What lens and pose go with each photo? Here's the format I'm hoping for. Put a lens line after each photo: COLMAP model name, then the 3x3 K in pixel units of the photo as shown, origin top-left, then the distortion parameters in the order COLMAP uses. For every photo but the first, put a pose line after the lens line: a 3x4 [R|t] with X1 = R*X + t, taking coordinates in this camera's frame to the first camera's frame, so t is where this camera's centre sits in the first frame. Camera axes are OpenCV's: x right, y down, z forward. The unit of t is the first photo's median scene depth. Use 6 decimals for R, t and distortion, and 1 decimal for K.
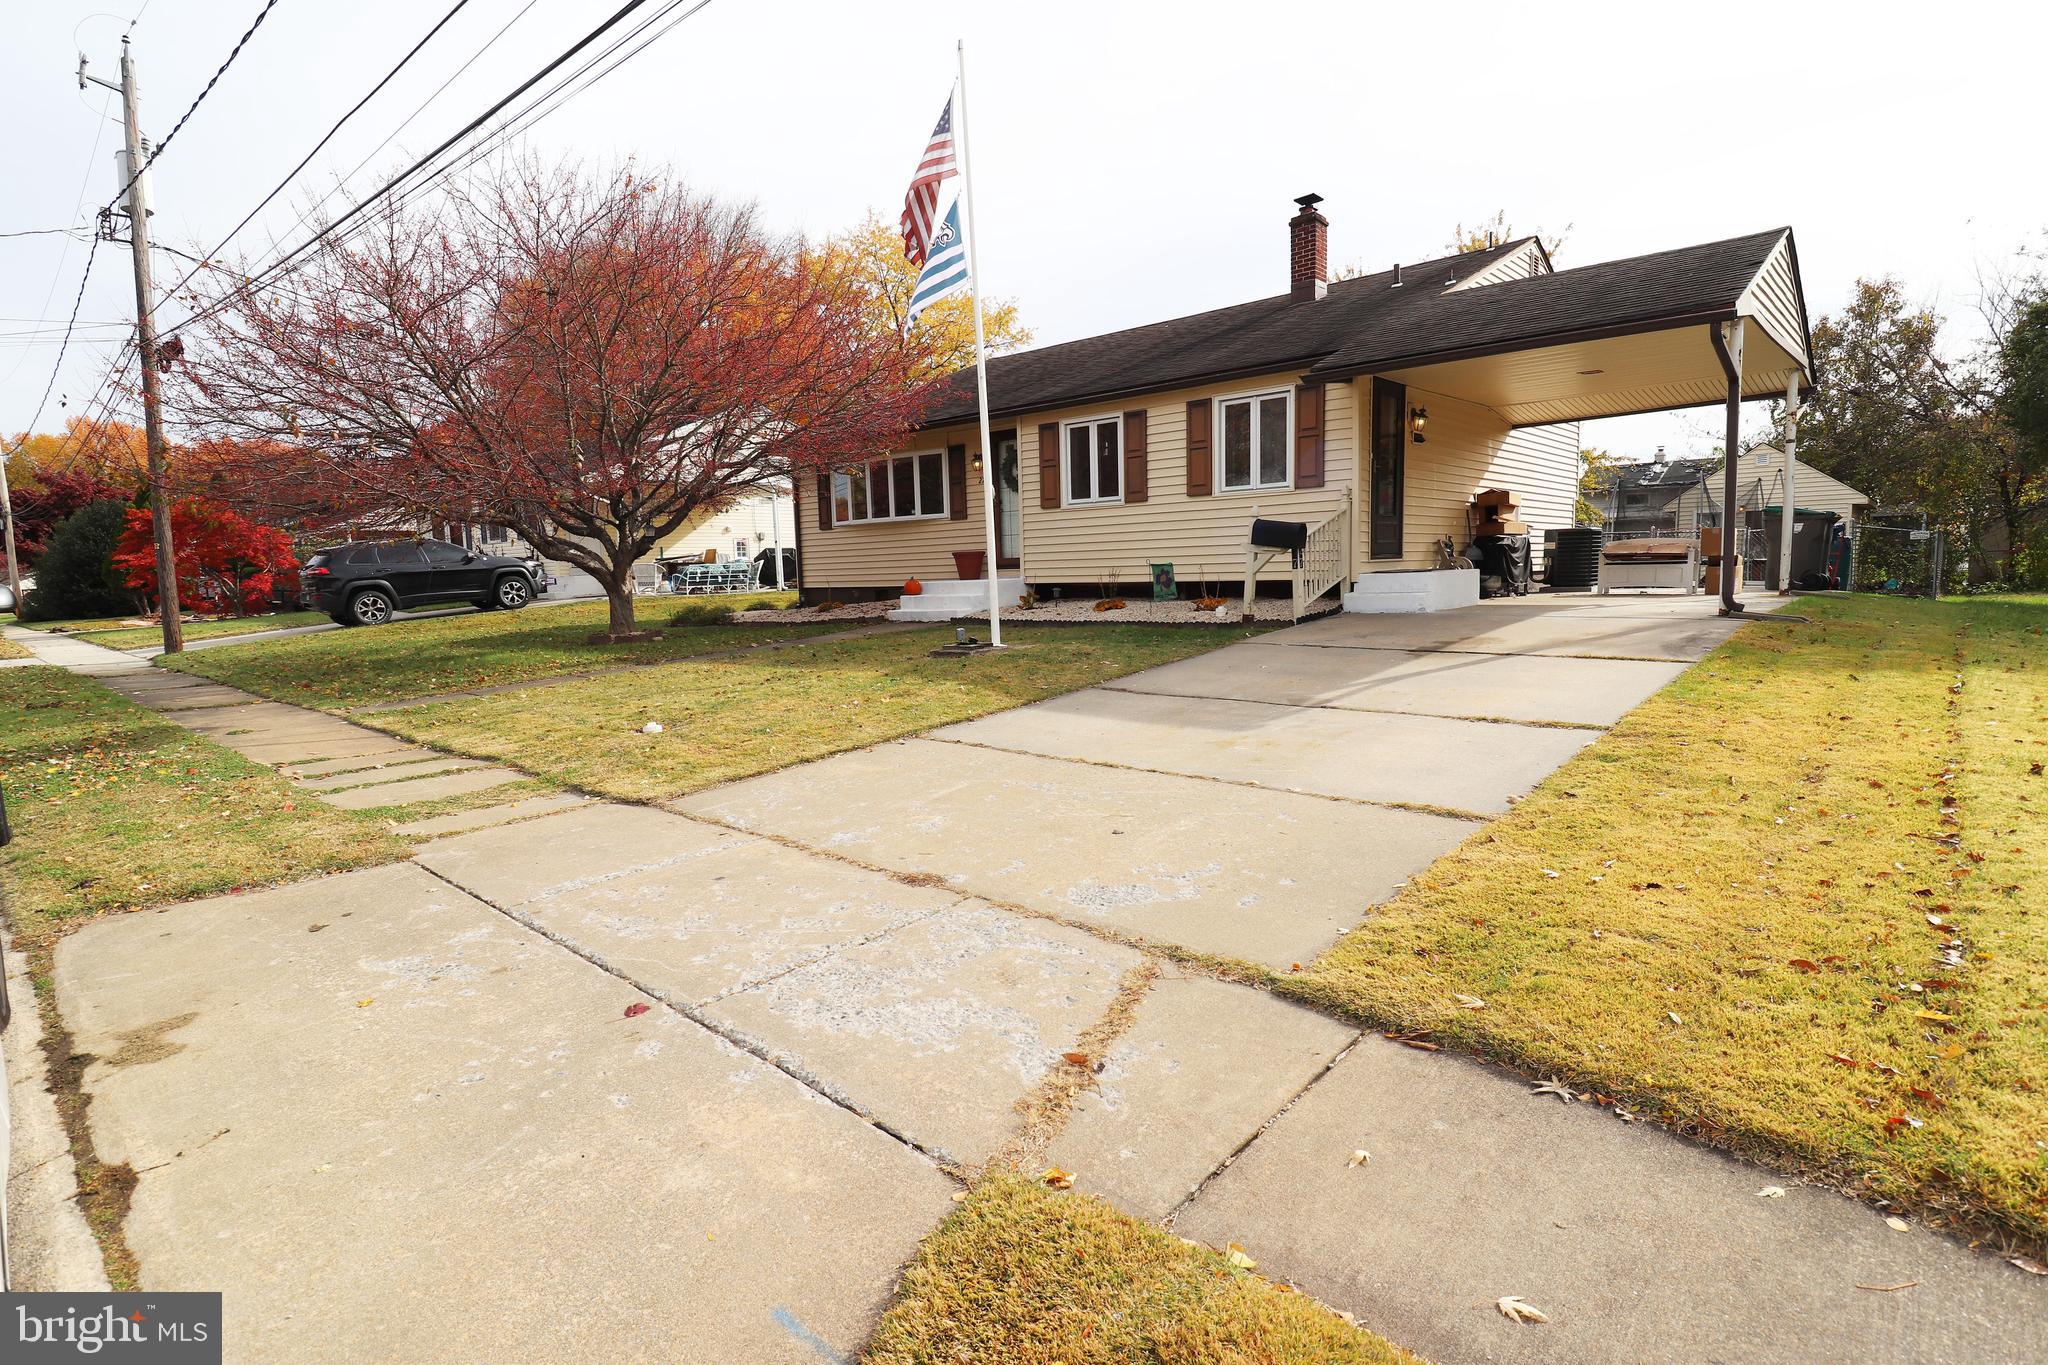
lens RADIAL K [[1040.3, 0, 1024.0], [0, 1040.3, 682.5], [0, 0, 1]] dist [0.026165, -0.010936]
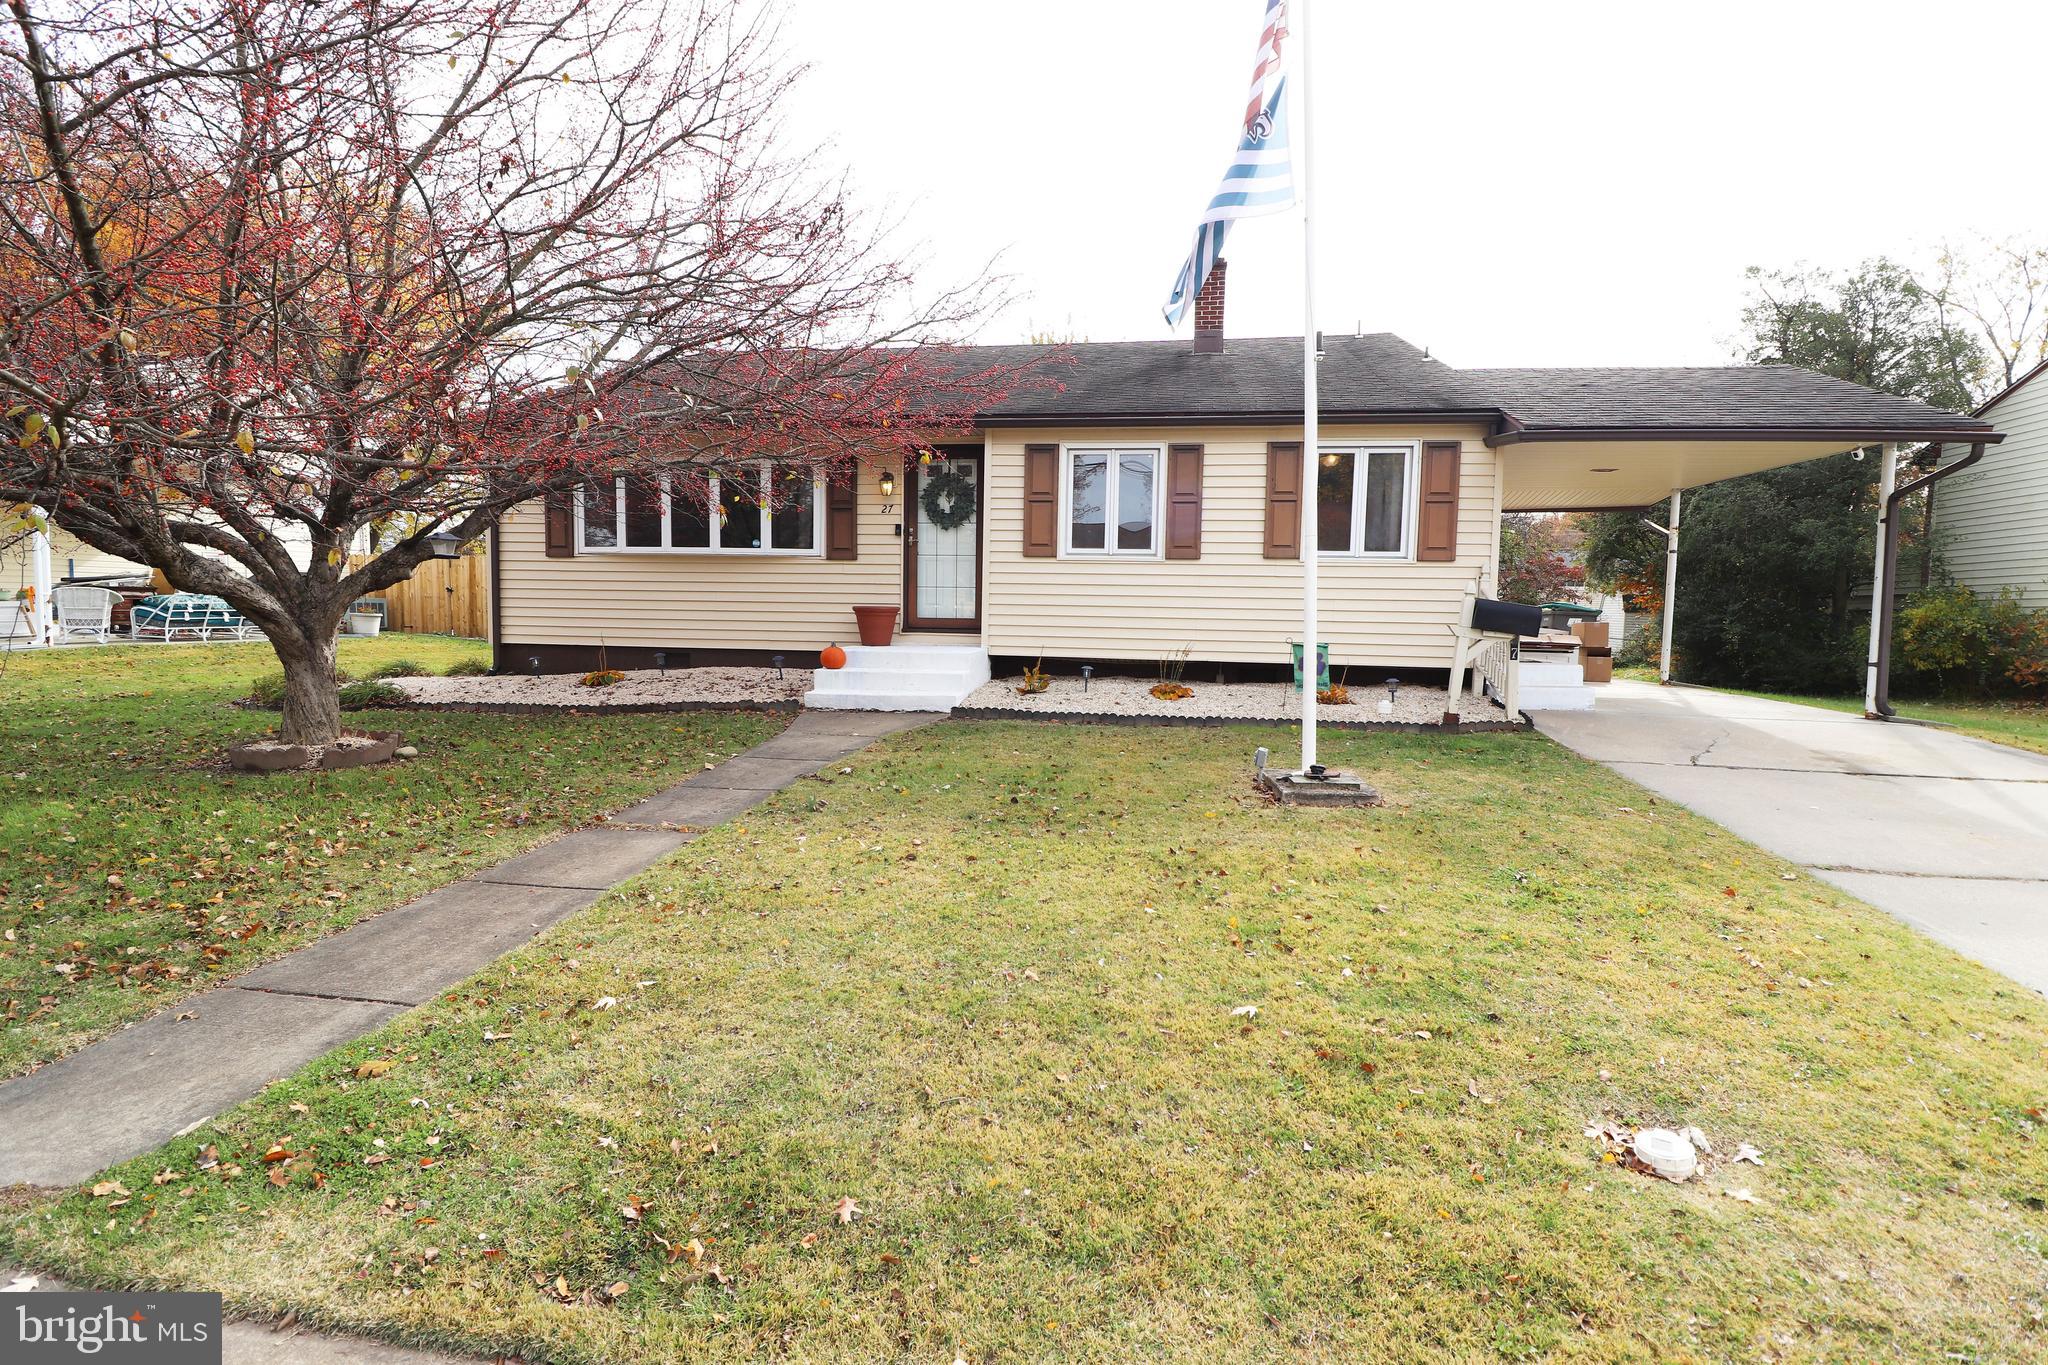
lens RADIAL K [[991.9, 0, 1024.0], [0, 991.9, 682.5], [0, 0, 1]] dist [0.001656, 0.000084]
pose [[0.835817, 0.012601, 0.548864, -0.447492], [0.015178, 0.998824, -0.046044, -0.053099], [-0.548799, 0.046815, 0.834643, 0.497250]]
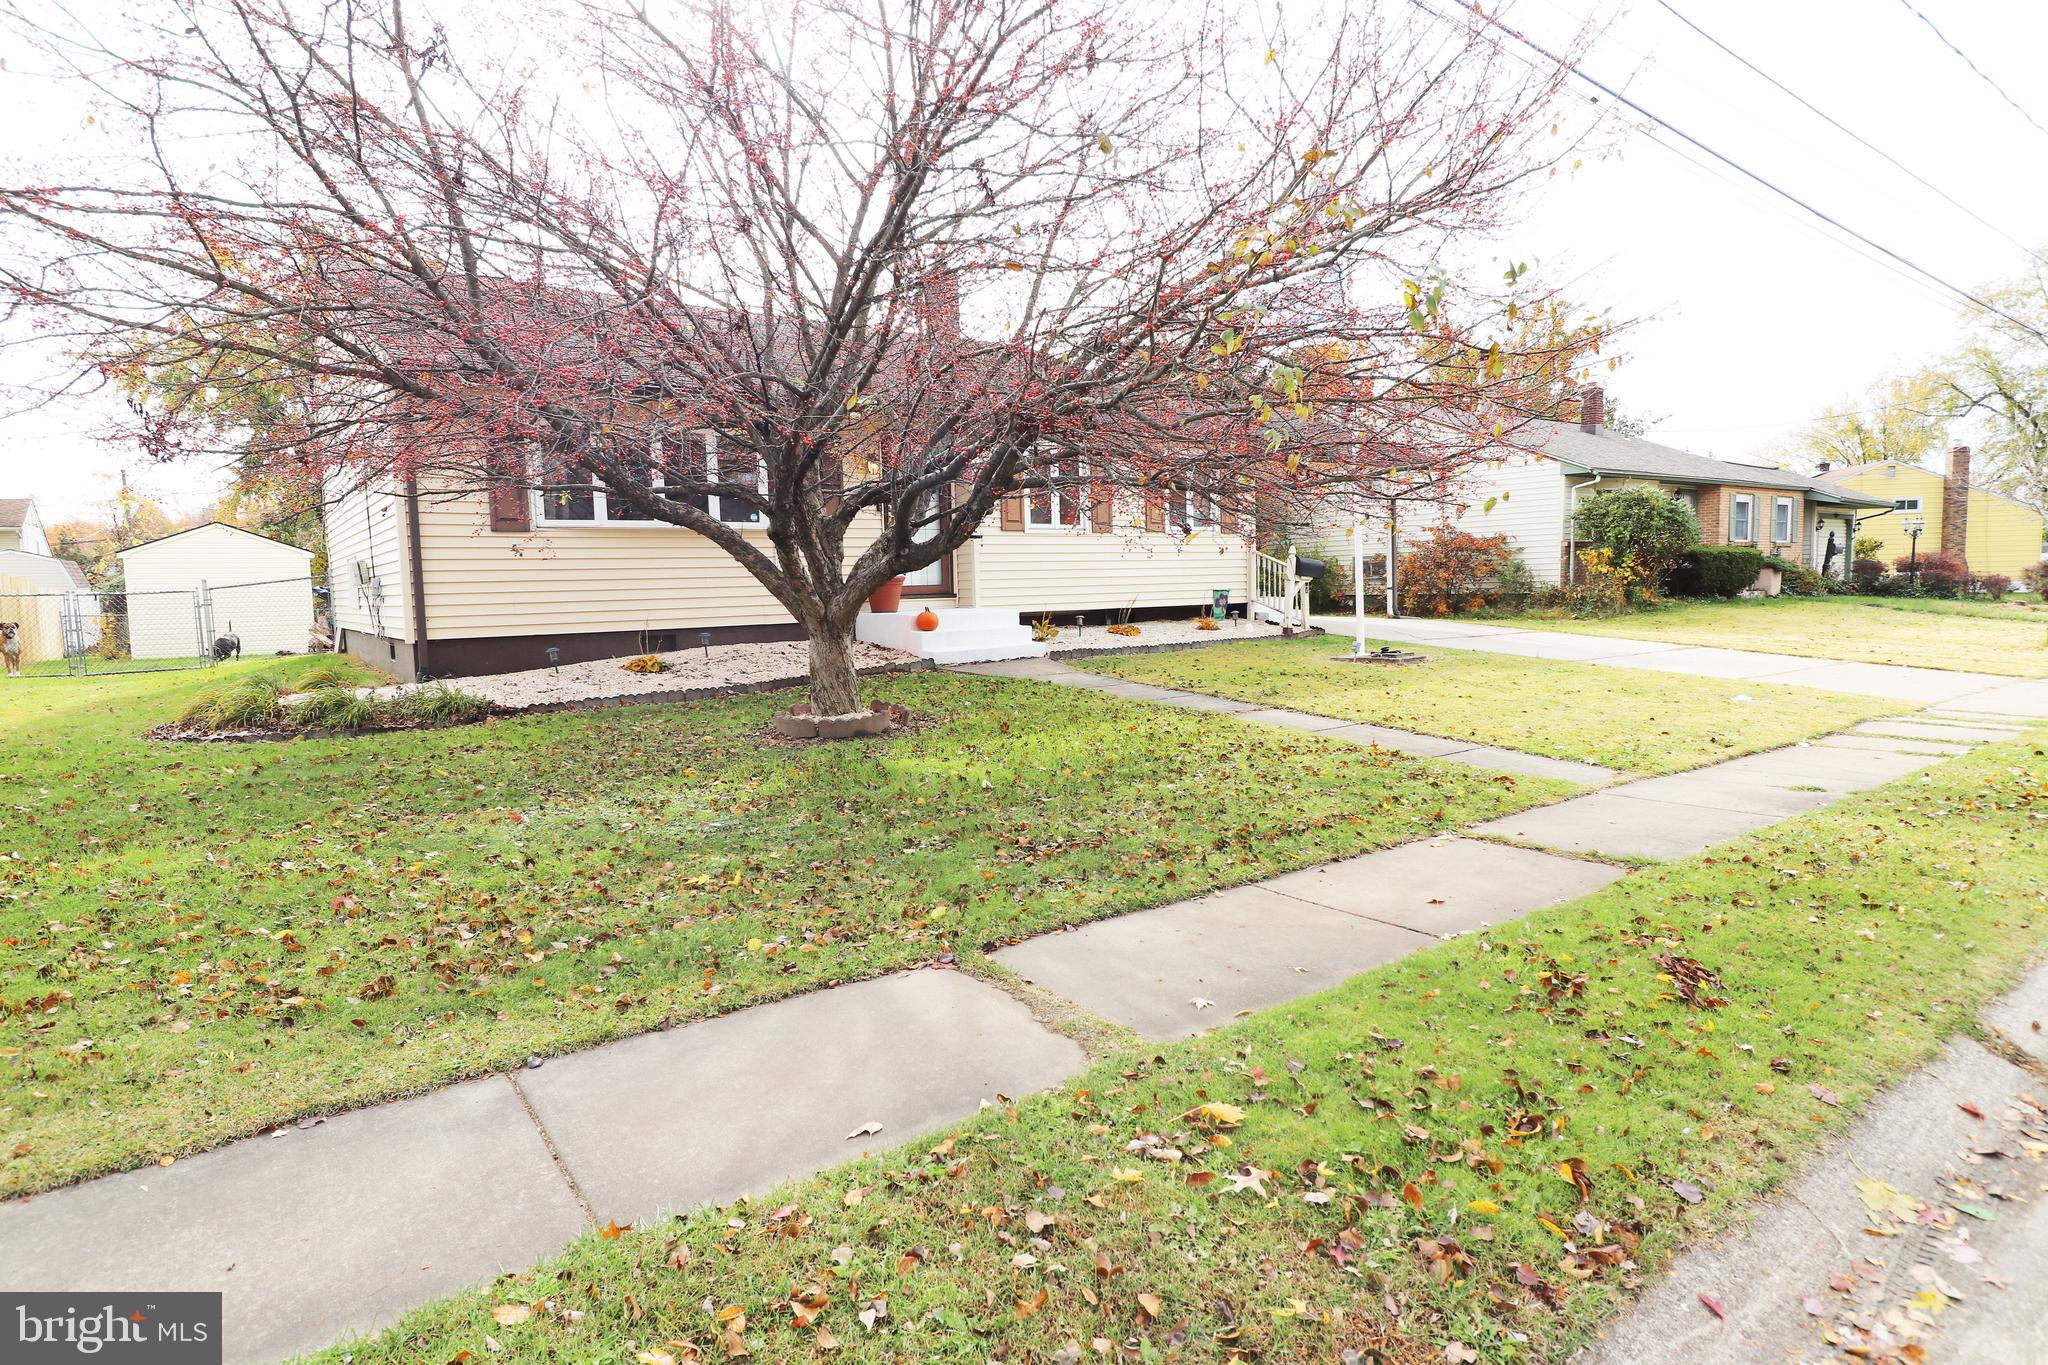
lens RADIAL K [[1086.6, 0, 1036.2], [0, 1086.6, 681.2], [0, 0, 1]] dist [-0.001263, -0.000249]
pose [[0.190493, -0.057108, 0.980026, -1.099769], [0.130613, 0.990905, 0.032354, -0.077392], [-0.972961, 0.121841, 0.196219, 0.968120]]
